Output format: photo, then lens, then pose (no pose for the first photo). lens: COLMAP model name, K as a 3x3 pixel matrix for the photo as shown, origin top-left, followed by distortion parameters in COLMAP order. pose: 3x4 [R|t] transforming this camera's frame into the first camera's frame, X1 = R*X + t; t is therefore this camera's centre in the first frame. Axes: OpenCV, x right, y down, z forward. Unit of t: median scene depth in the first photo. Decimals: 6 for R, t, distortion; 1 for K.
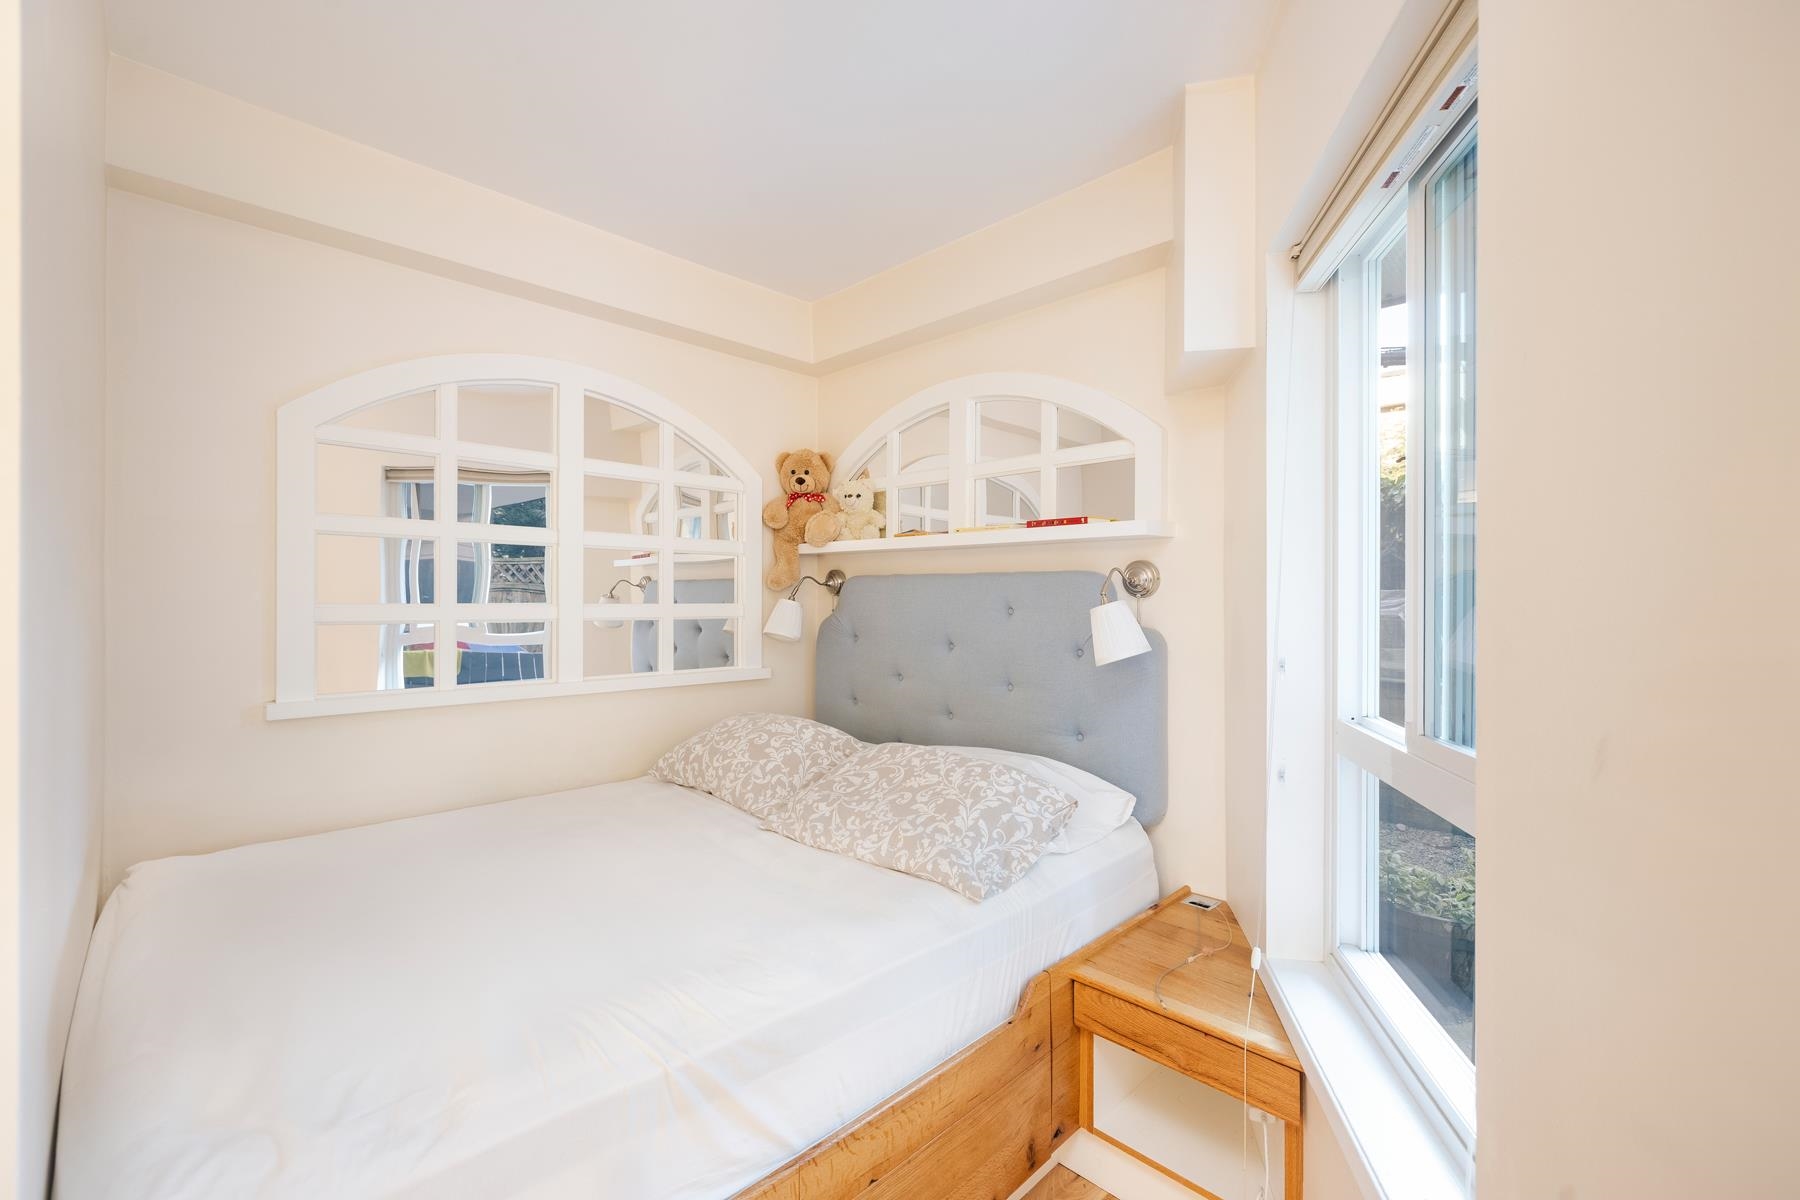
lens RADIAL K [[753.2, 0, 896.8], [0, 753.2, 590.6], [0, 0, 1]] dist [0.000431, 0.000253]
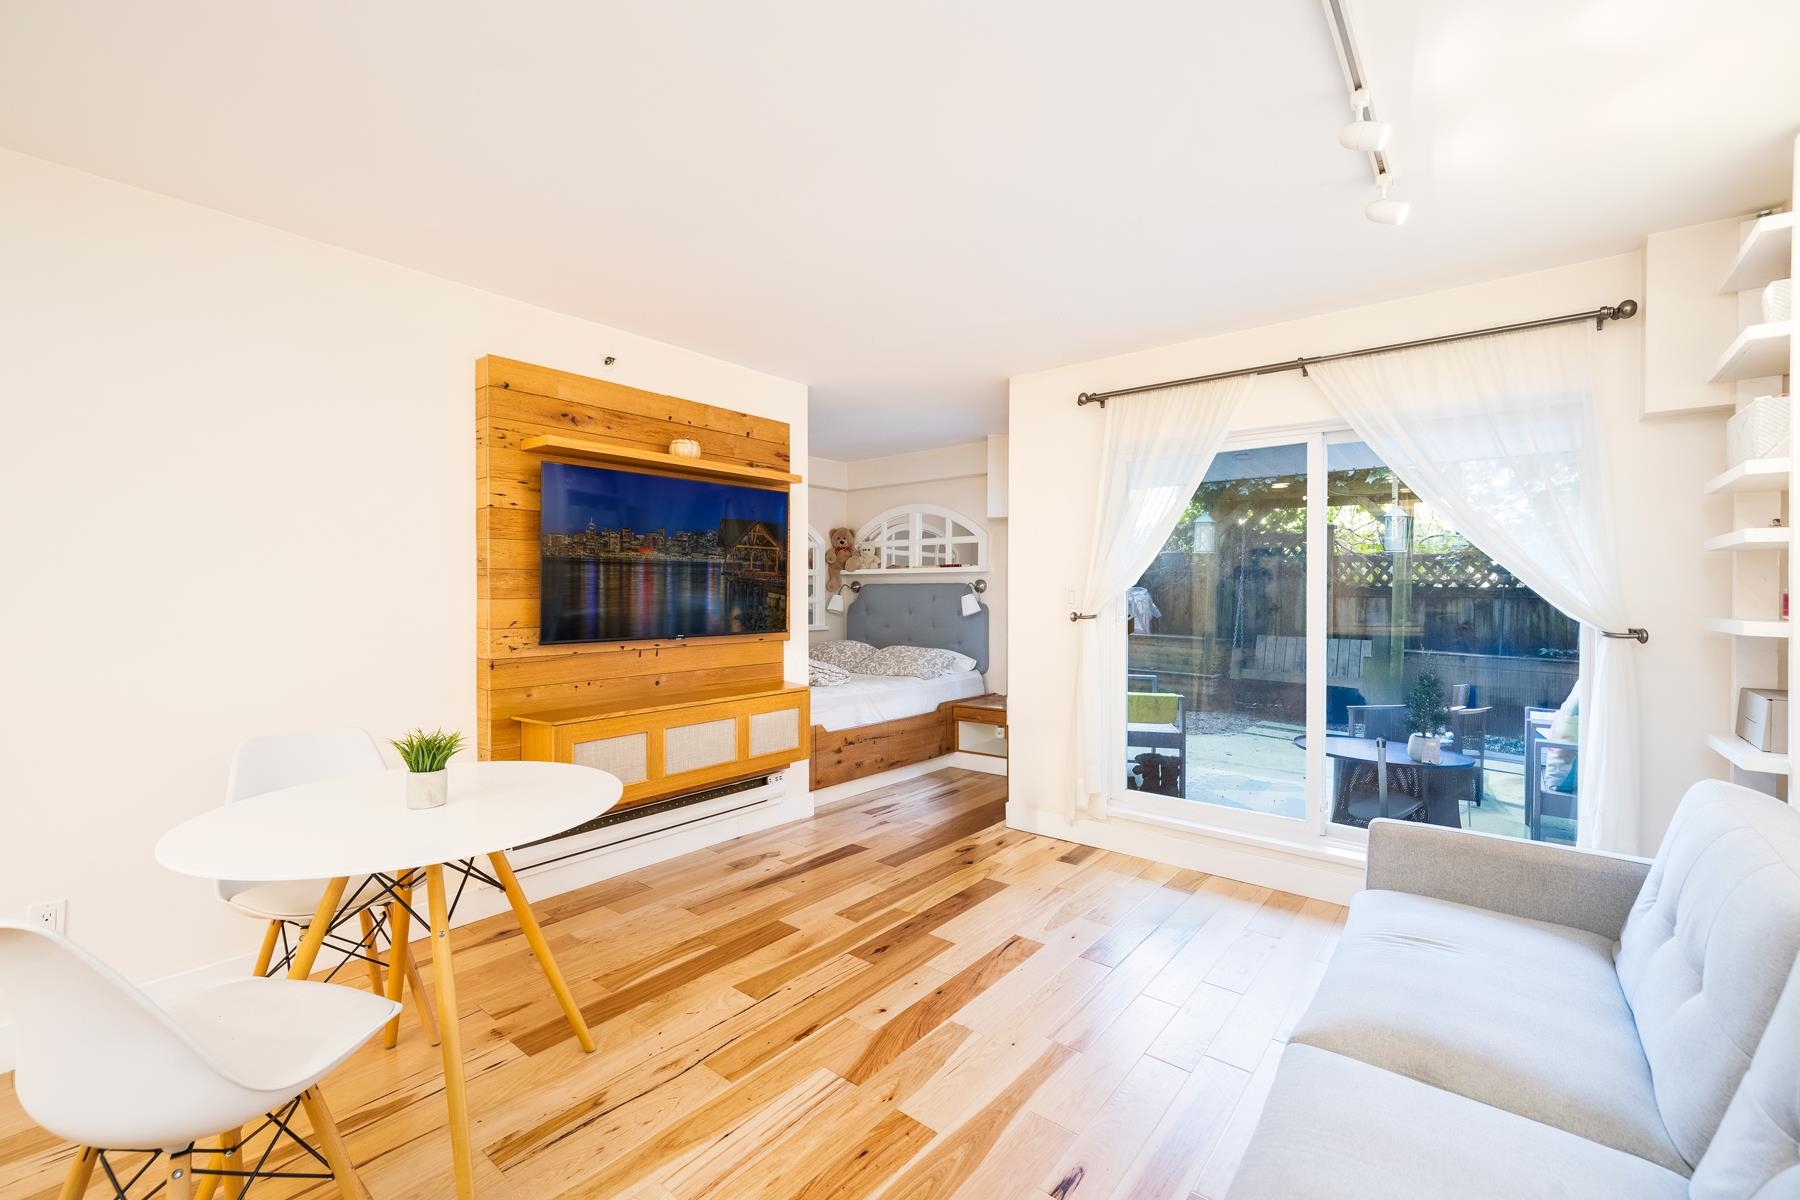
lens RADIAL K [[751.5, 0, 896.8], [0, 751.5, 596.9], [0, 0, 1]] dist [0.000960, 0.000635]
pose [[0.994946, -0.002326, 0.100388, -0.284180], [0.001438, 0.999959, 0.008914, -0.002541], [-0.100404, -0.008725, 0.994908, -1.871404]]
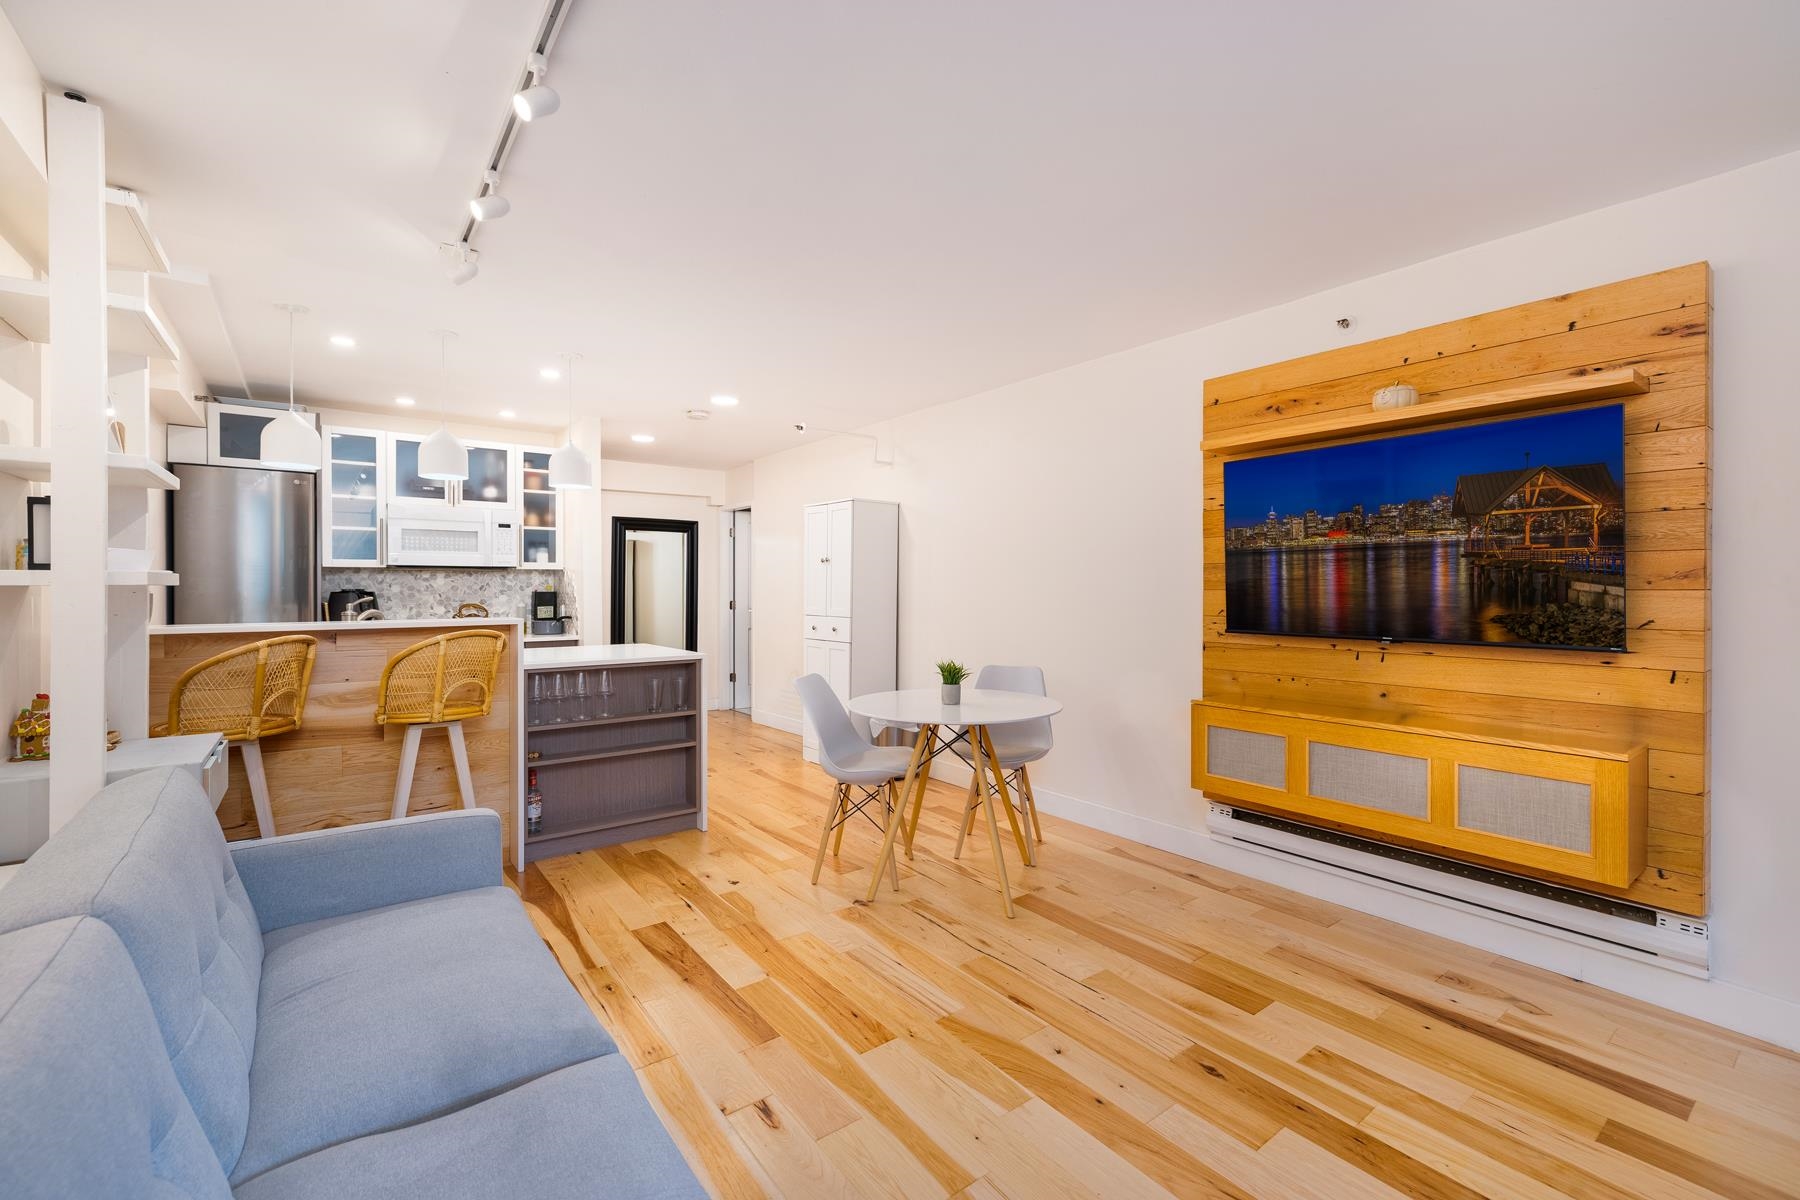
lens RADIAL K [[764.1, 0, 899.7], [0, 764.1, 591.2], [0, 0, 1]] dist [-0.003747, -0.000185]
pose [[-0.146489, 0.001515, -0.989211, 0.848019], [0.000351, 0.999999, 0.001480, 0.013815], [0.989212, -0.000131, -0.146489, -0.805310]]
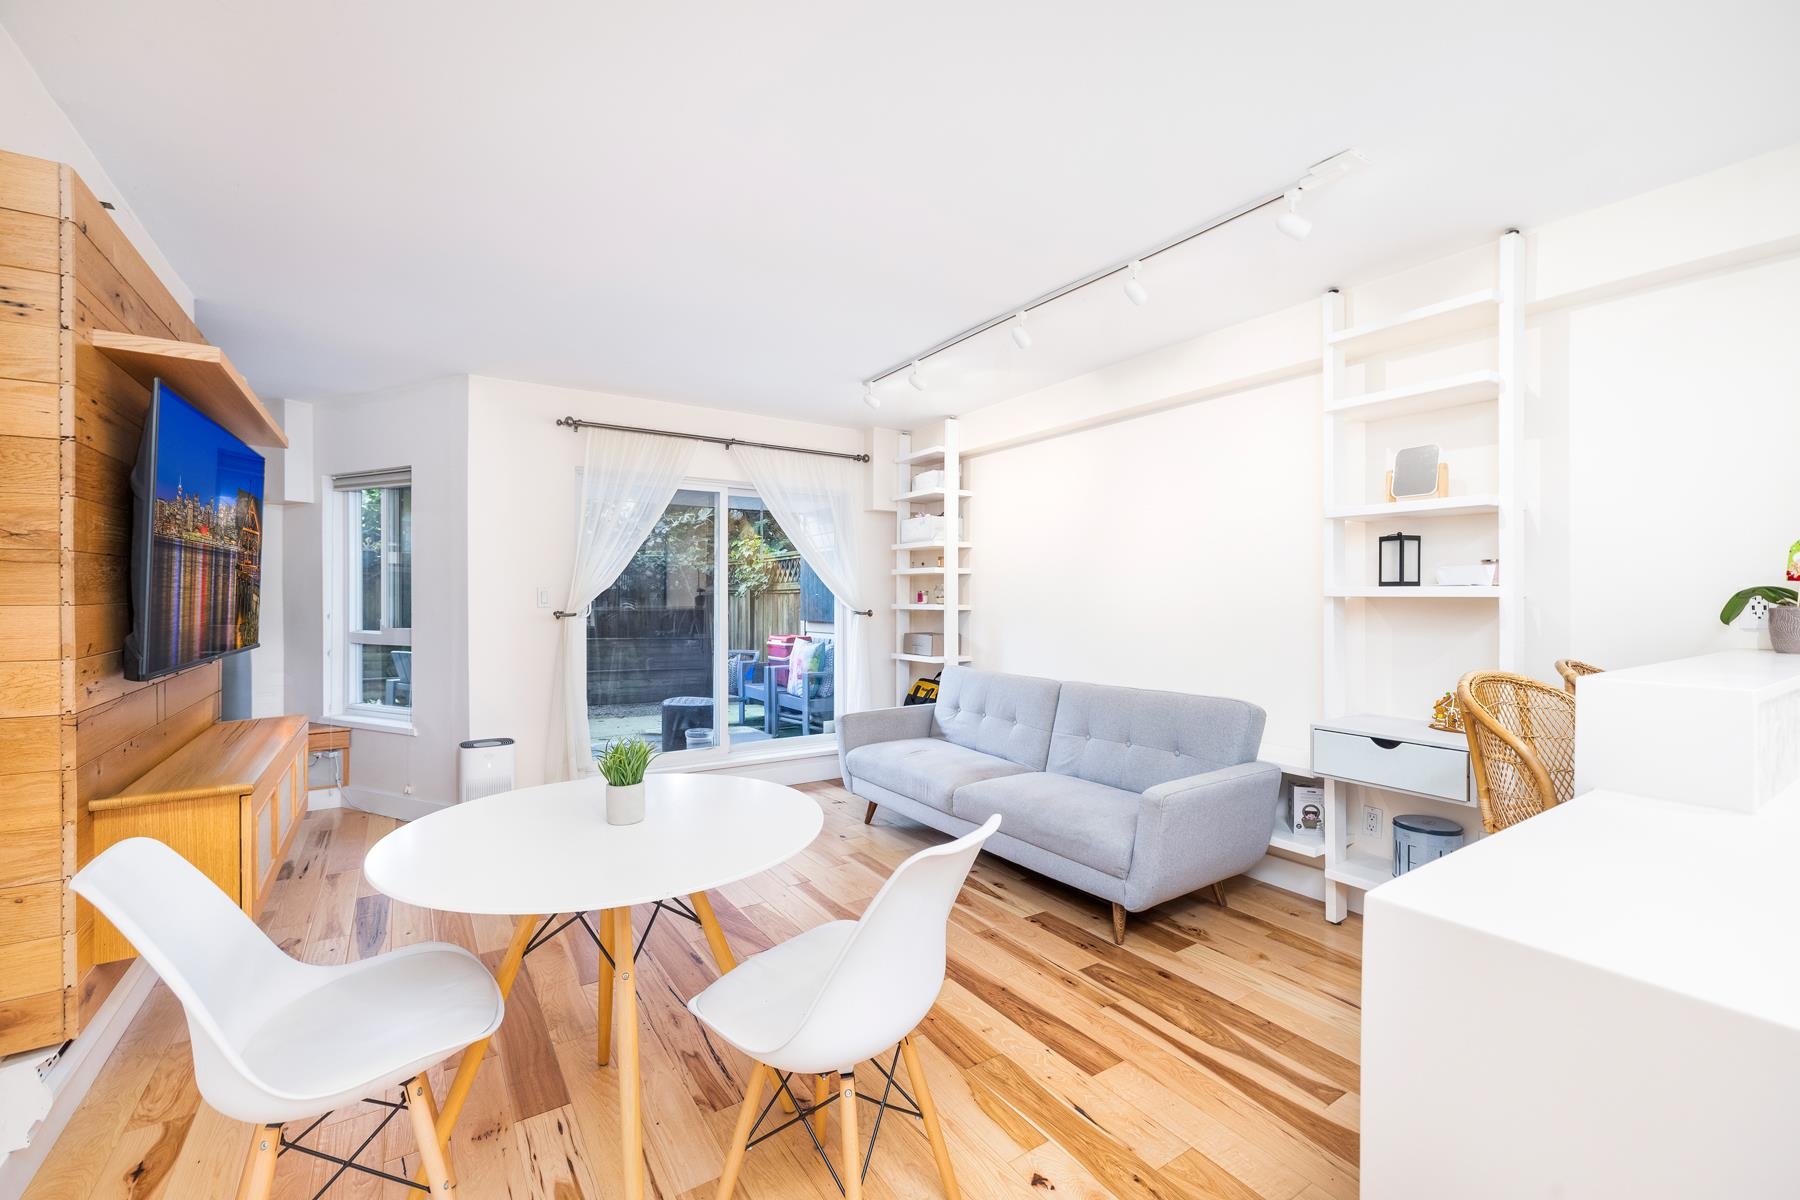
lens RADIAL K [[751.5, 0, 896.8], [0, 751.5, 596.9], [0, 0, 1]] dist [0.000960, 0.000635]
pose [[0.206144, -0.007056, 0.978496, -1.498156], [-0.001241, 0.999971, 0.007472, -0.002206], [-0.978521, -0.002755, 0.206129, -1.397226]]
